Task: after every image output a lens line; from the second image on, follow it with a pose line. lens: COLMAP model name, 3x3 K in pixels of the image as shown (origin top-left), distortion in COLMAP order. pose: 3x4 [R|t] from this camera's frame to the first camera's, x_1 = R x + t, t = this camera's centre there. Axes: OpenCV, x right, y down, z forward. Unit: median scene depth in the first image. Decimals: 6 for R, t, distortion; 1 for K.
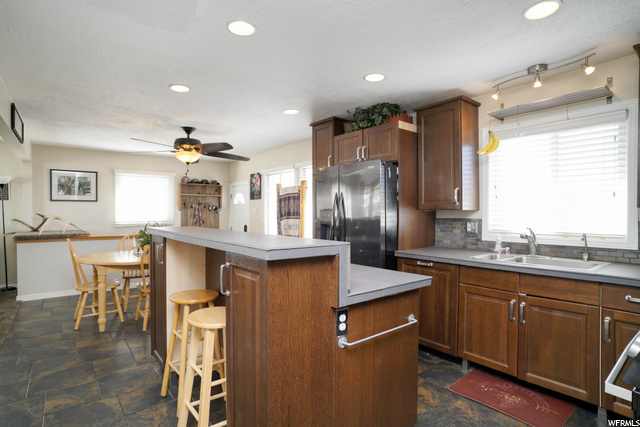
lens RADIAL K [[336.5, 0, 317.3], [0, 336.5, 213.4], [0, 0, 1]] dist [-0.063862, 0.023986]
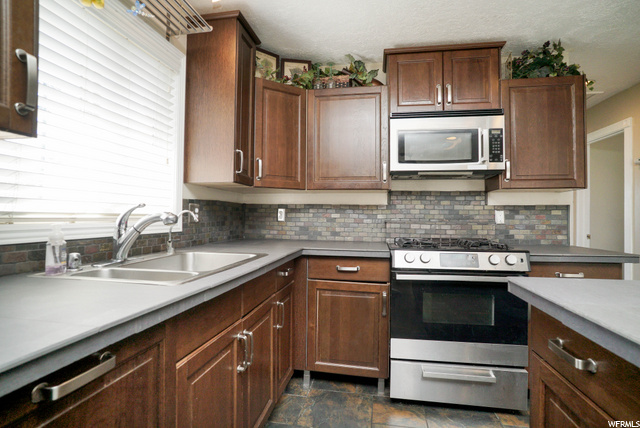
lens RADIAL K [[336.5, 0, 316.9], [0, 336.5, 210.9], [0, 0, 1]] dist [-0.063862, 0.023986]
pose [[-0.656267, 0.004351, 0.754517, 0.040029], [-0.008688, 0.999873, -0.013323, 0.026522], [-0.754479, -0.015299, -0.656146, 0.527530]]
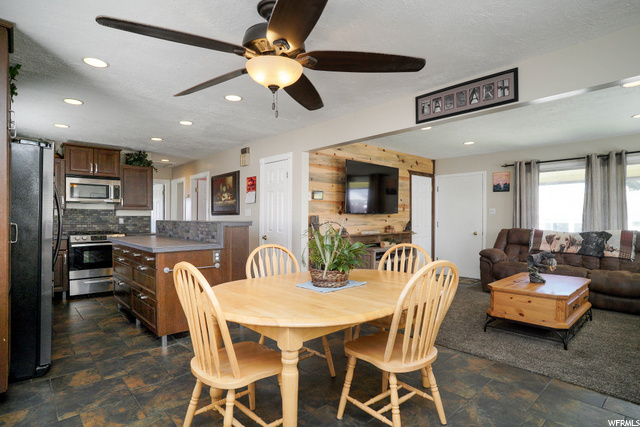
lens RADIAL K [[336.5, 0, 316.9], [0, 336.5, 220.2], [0, 0, 1]] dist [-0.063862, 0.023986]
pose [[-0.997664, -0.004740, -0.068148, -0.324908], [-0.005404, 0.999940, 0.009563, 0.010929], [0.068099, 0.009909, -0.997629, 1.116570]]
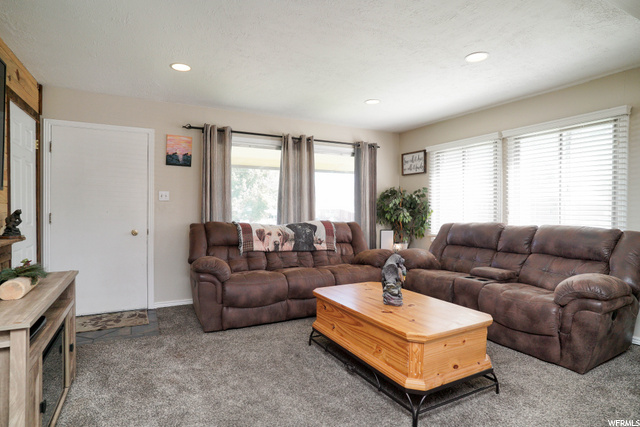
lens RADIAL K [[336.5, 0, 325.2], [0, 336.5, 209.1], [0, 0, 1]] dist [-0.063862, 0.023986]
pose [[-0.160764, -0.004503, -0.986983, -0.358742], [-0.007767, 0.999964, -0.003297, 0.015543], [0.986962, 0.007136, -0.160793, 0.492809]]
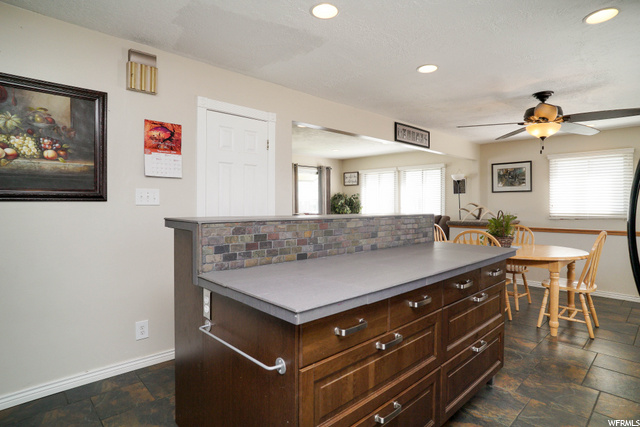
lens RADIAL K [[336.5, 0, 326.5], [0, 336.5, 210.4], [0, 0, 1]] dist [-0.063862, 0.023986]
pose [[0.088181, 0.016074, -0.995975, 0.262906], [-0.005327, 0.999863, 0.015666, 0.008310], [0.996090, 0.003925, 0.088254, 0.328265]]
